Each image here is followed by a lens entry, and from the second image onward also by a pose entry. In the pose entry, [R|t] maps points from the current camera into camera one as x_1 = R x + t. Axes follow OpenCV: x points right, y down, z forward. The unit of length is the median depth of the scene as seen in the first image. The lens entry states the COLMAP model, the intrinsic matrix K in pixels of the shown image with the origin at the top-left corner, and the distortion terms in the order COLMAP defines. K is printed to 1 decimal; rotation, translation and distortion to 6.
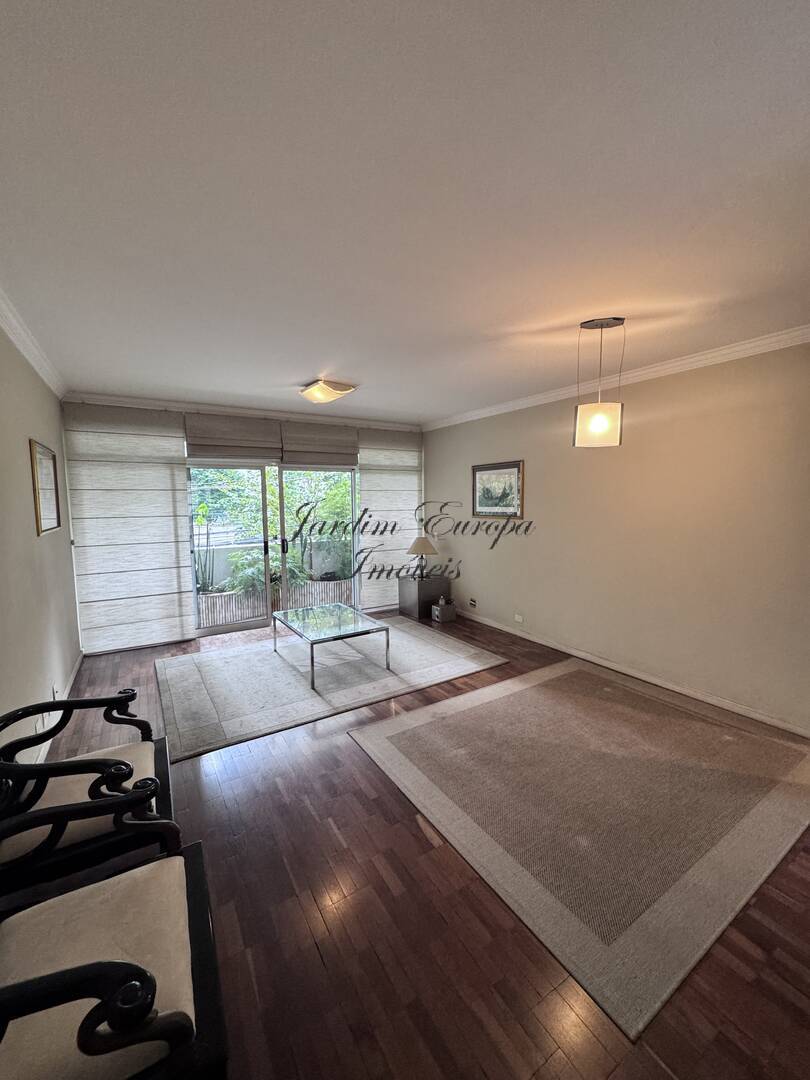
lens RADIAL K [[429.7, 0, 405.2], [0, 429.7, 539.7], [0, 0, 1]] dist [-0.003100, 0.000099]
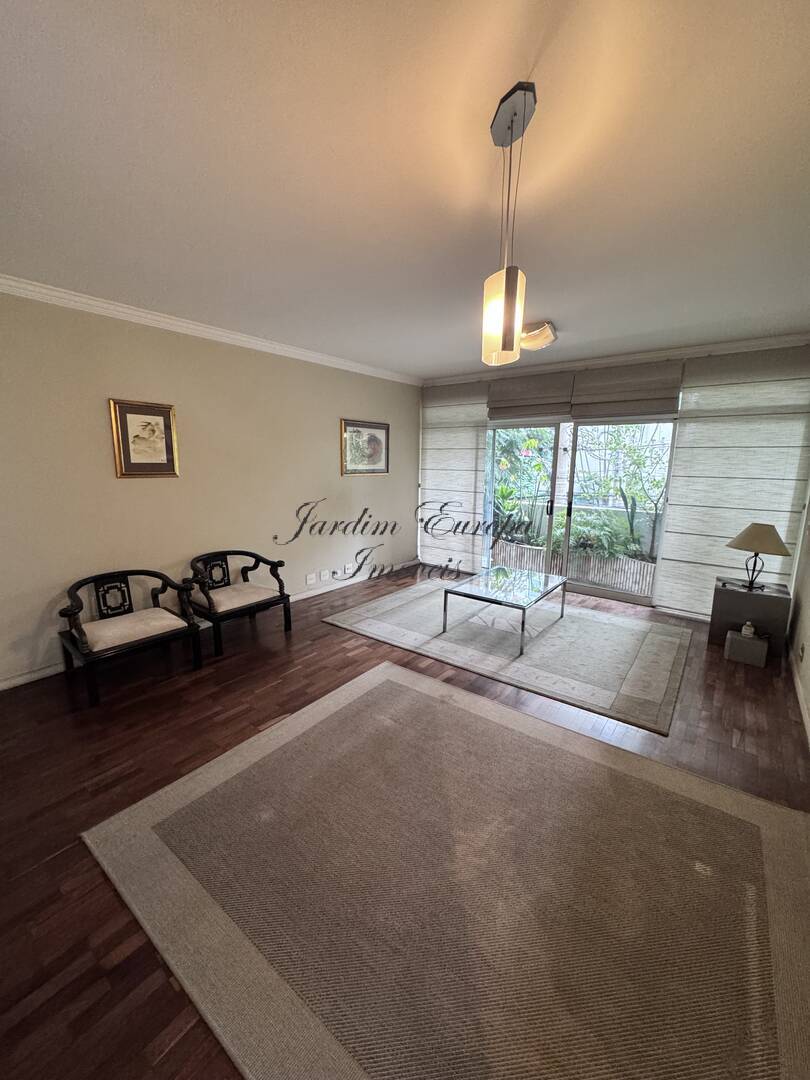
lens RADIAL K [[429.7, 0, 404.0], [0, 429.7, 538.4], [0, 0, 1]] dist [-0.003100, 0.000099]
pose [[0.352948, 0.182018, -0.917767, 0.584909], [-0.104283, 0.982436, 0.154740, -0.036728], [0.929813, 0.041092, 0.365730, 0.413513]]
